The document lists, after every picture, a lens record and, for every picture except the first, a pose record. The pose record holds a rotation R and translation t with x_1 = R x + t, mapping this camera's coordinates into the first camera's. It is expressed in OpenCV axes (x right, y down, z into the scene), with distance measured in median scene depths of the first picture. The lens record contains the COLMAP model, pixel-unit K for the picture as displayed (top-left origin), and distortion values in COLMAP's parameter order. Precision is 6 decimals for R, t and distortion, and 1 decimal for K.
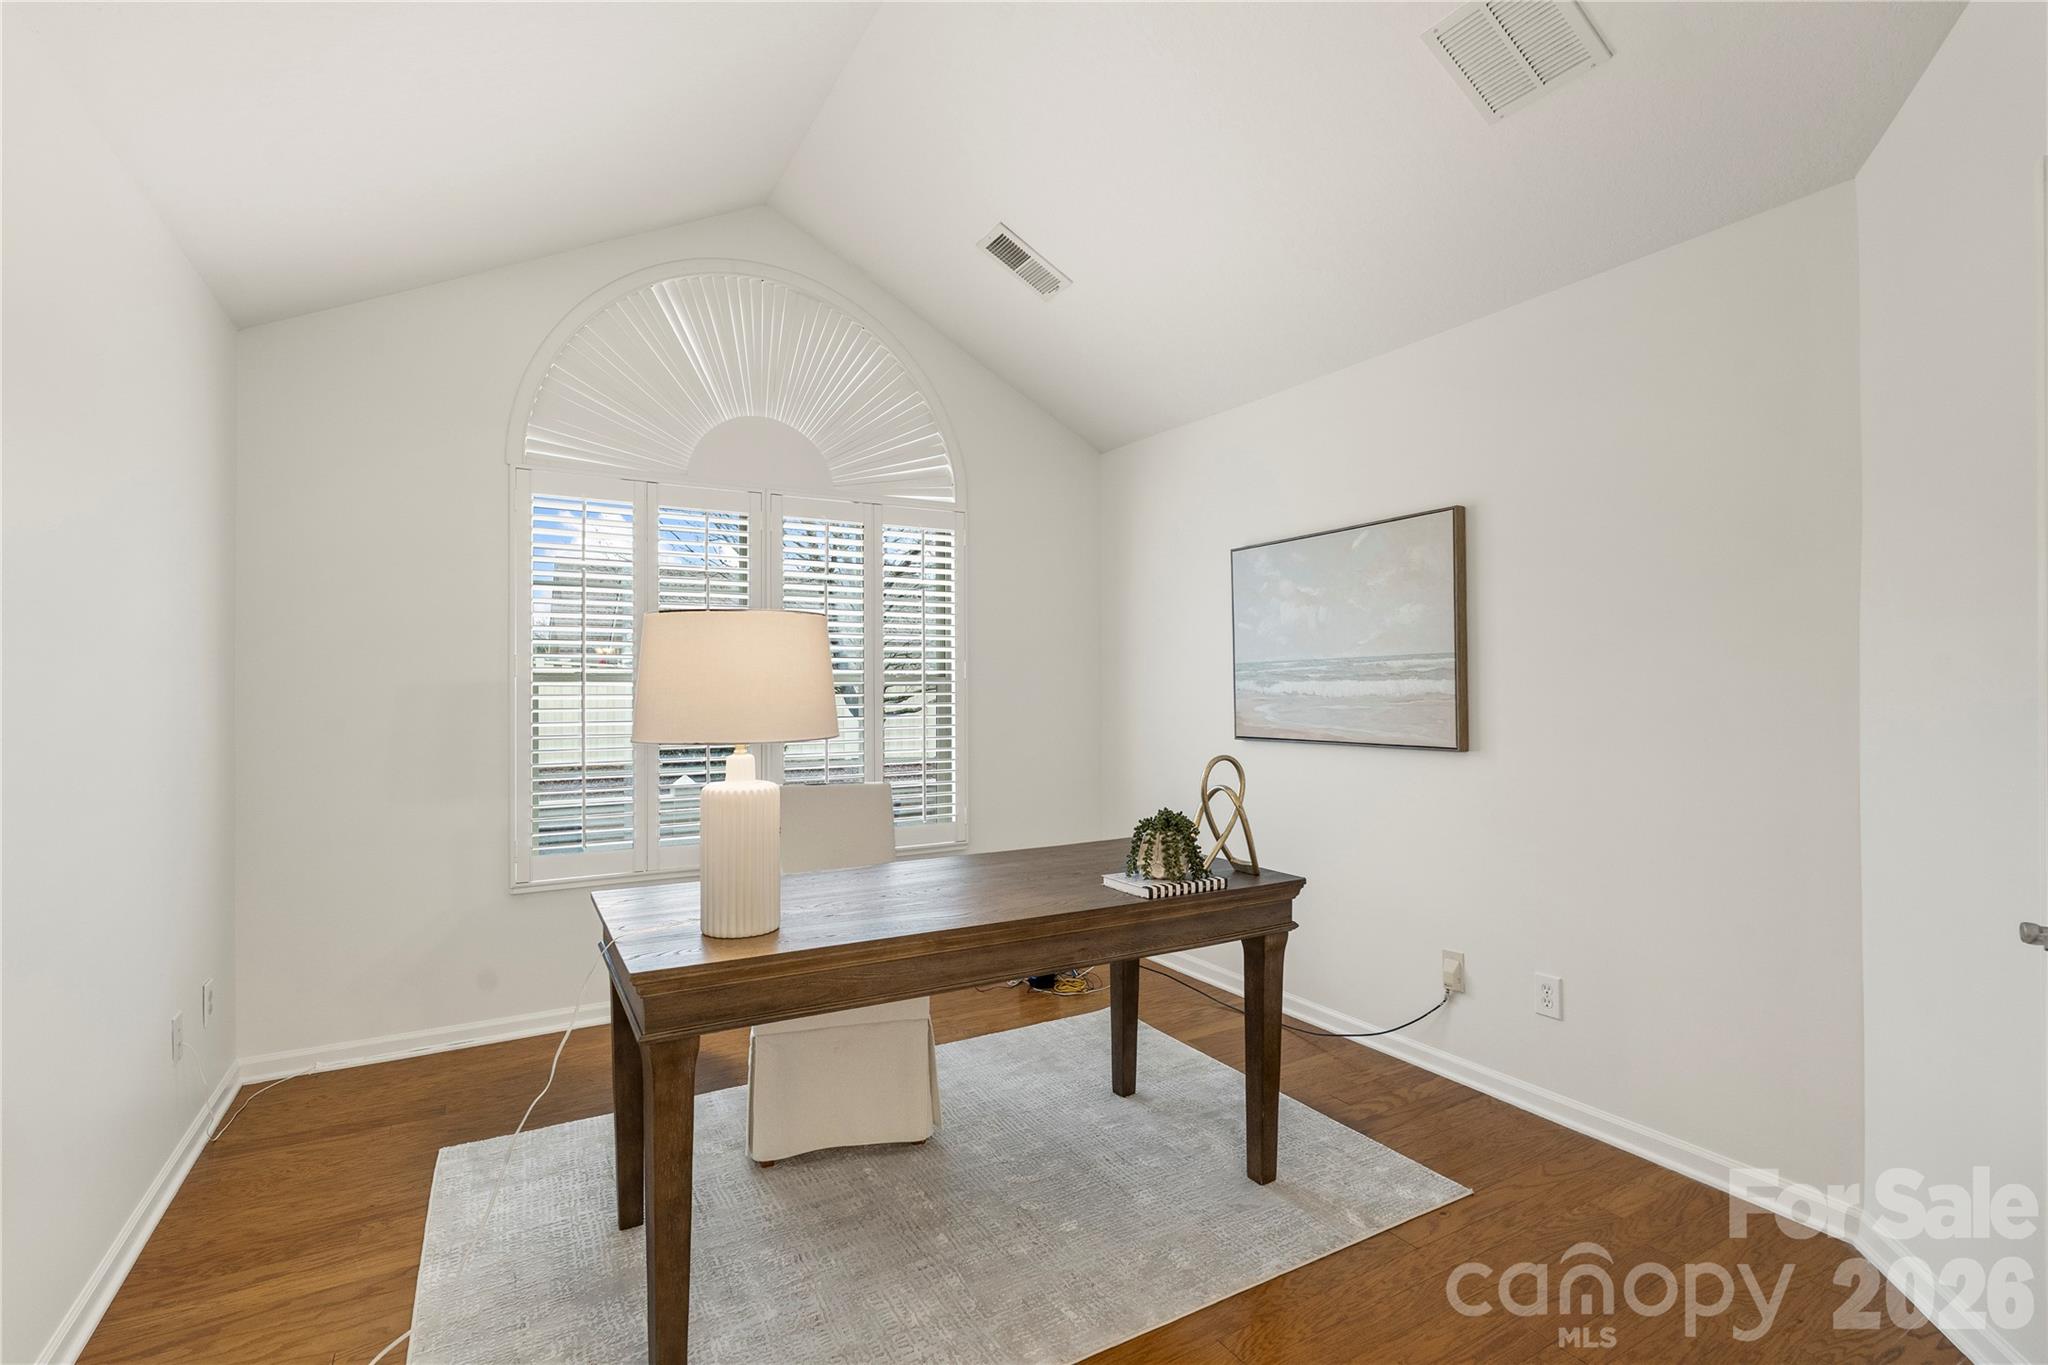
lens RADIAL K [[951.2, 0, 1020.3], [0, 951.2, 657.2], [0, 0, 1]] dist [0.000192, -0.000555]
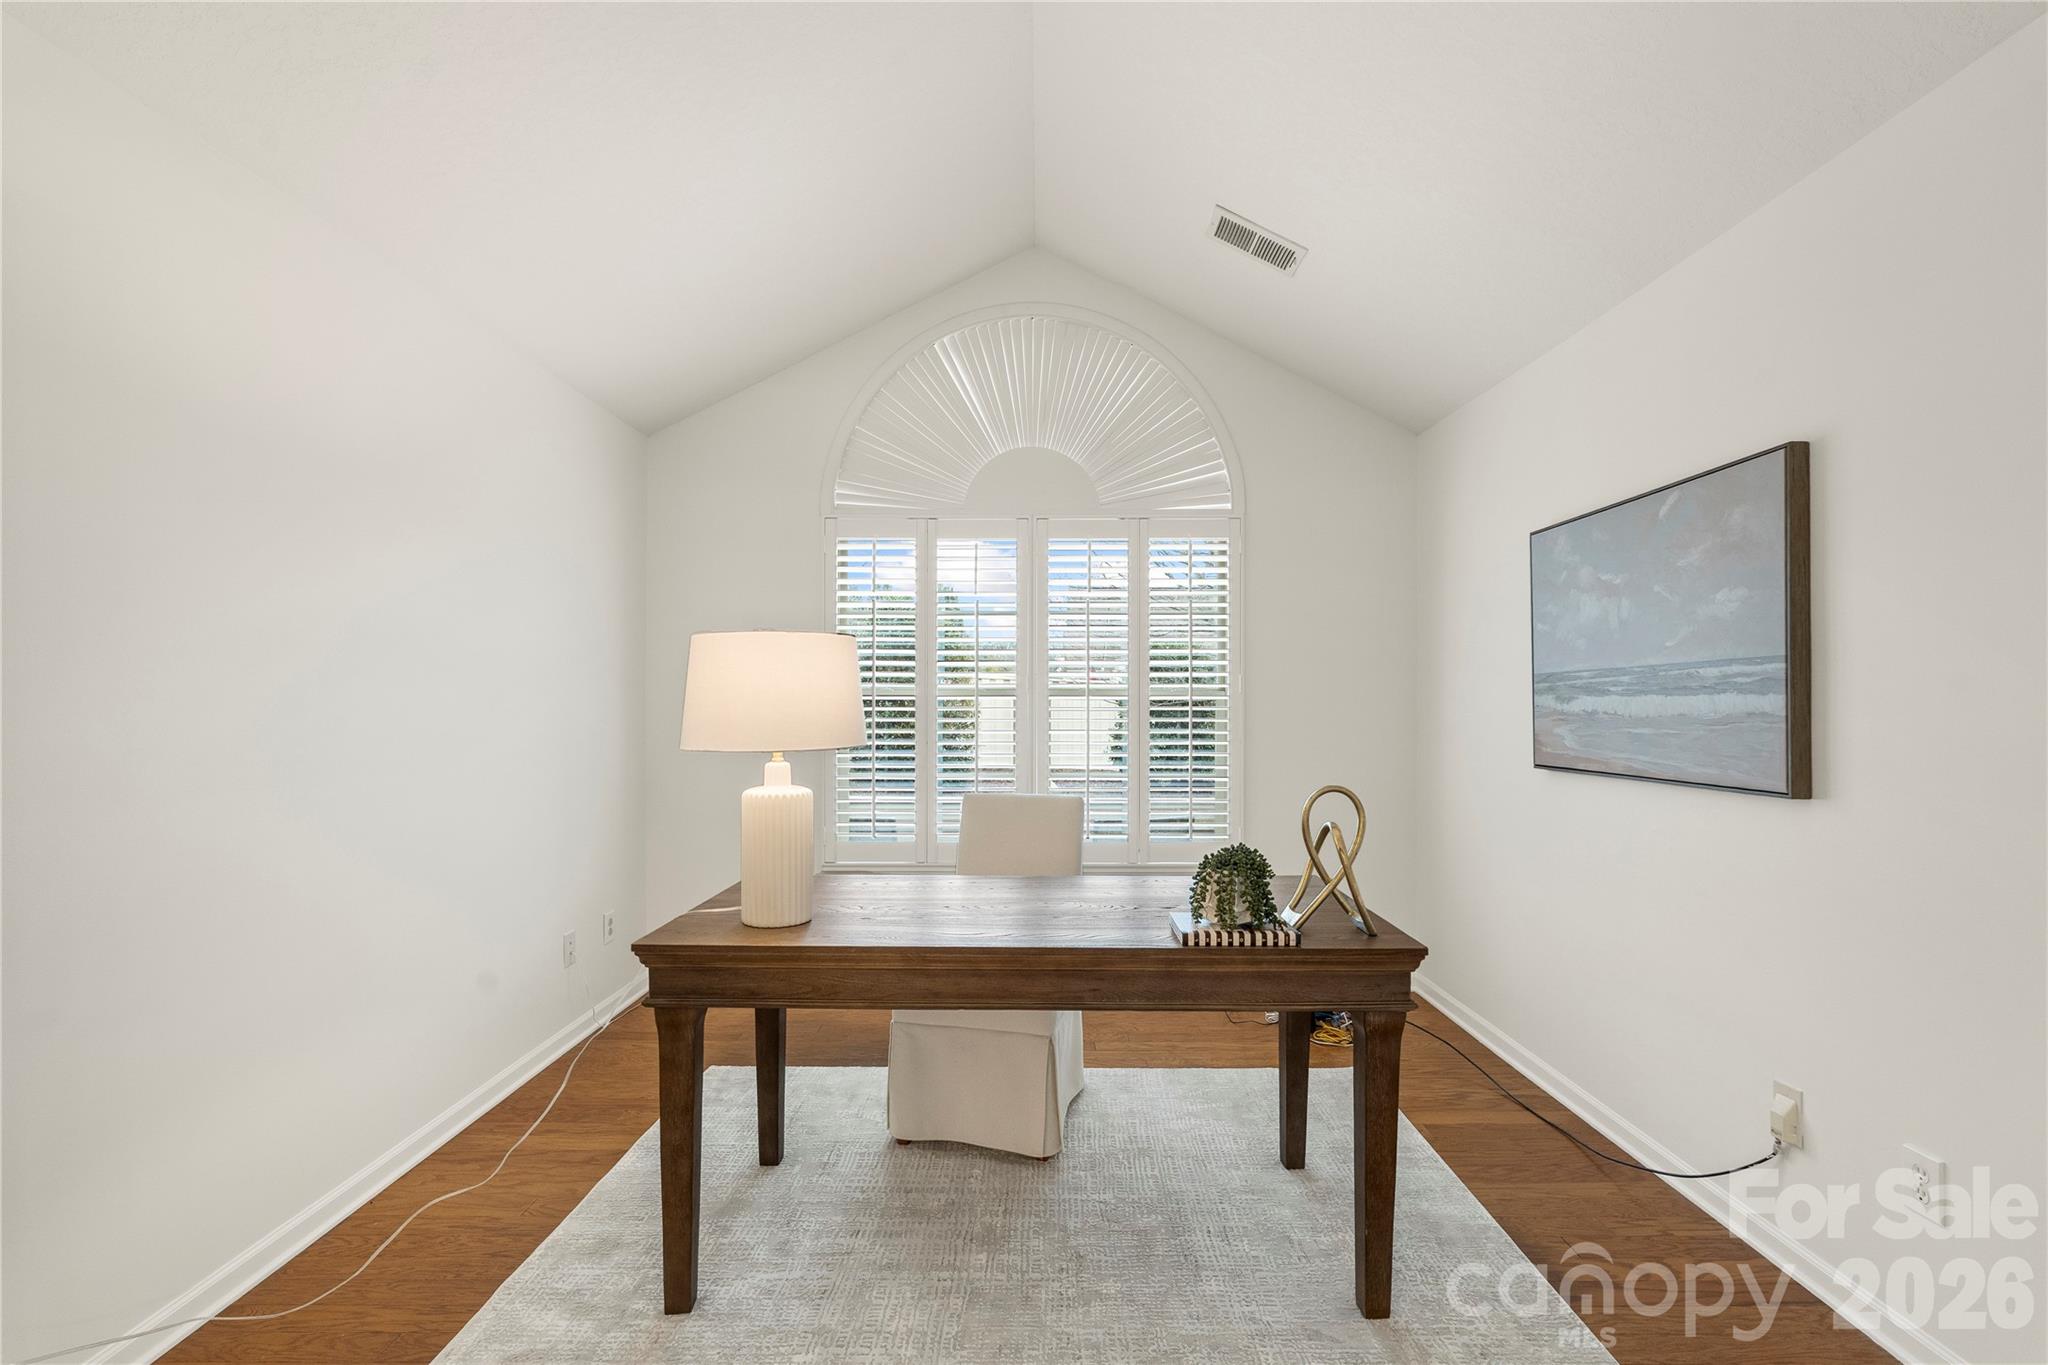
lens RADIAL K [[910.7, 0, 1015.9], [0, 910.7, 683.1], [0, 0, 1]] dist [-0.002830, 0.000242]
pose [[0.863803, -0.005428, -0.503800, 0.294659], [0.011125, 0.999904, 0.008302, 0.003628], [0.503706, -0.012776, 0.863781, 0.142457]]
